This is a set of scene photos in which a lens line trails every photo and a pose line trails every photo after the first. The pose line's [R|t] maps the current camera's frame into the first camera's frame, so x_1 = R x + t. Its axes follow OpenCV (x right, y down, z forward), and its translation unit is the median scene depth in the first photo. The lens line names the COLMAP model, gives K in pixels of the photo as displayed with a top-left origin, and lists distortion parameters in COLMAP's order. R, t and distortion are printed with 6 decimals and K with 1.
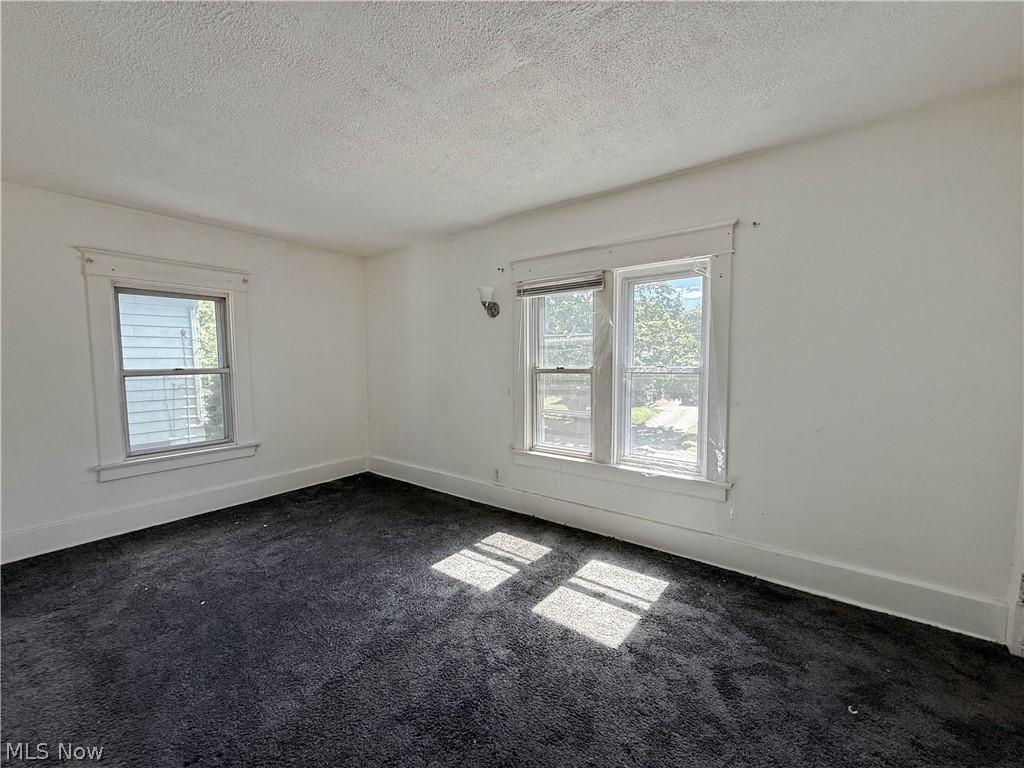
lens RADIAL K [[409.5, 0, 515.3], [0, 409.5, 387.3], [0, 0, 1]] dist [0.014132, -0.000165]
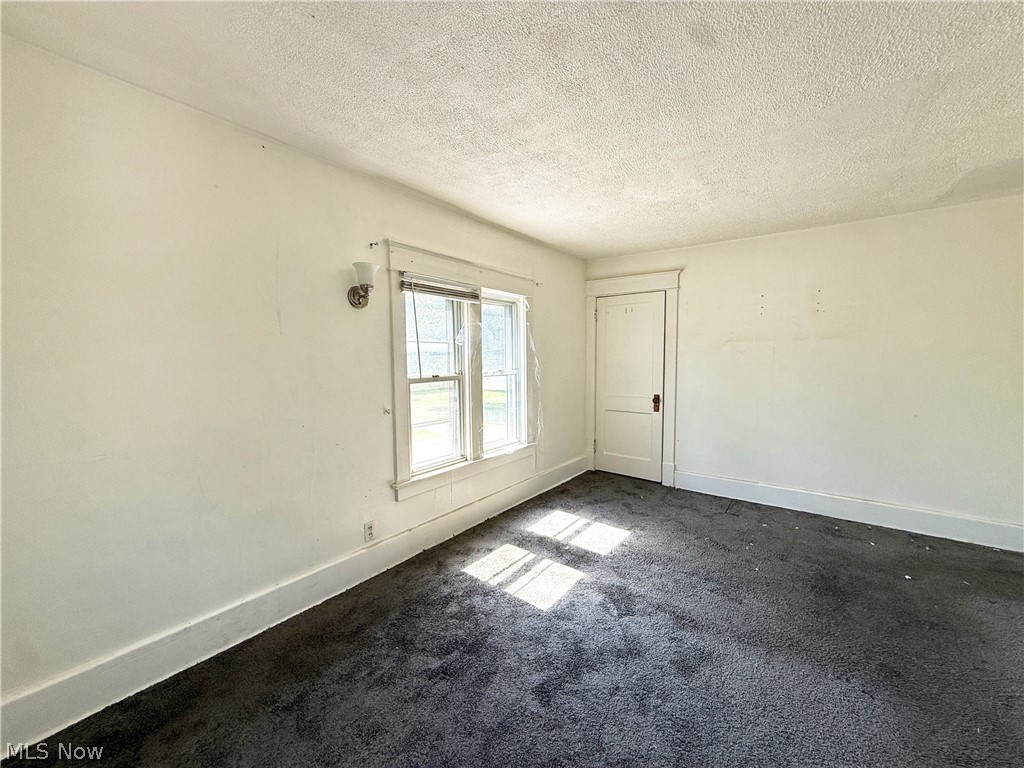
lens RADIAL K [[409.5, 0, 515.2], [0, 409.5, 383.4], [0, 0, 1]] dist [0.014132, -0.000165]
pose [[0.008897, -0.061949, 0.998040, -0.936079], [0.072091, 0.995522, 0.061150, -0.084742], [-0.997358, 0.071406, 0.013323, 0.919499]]
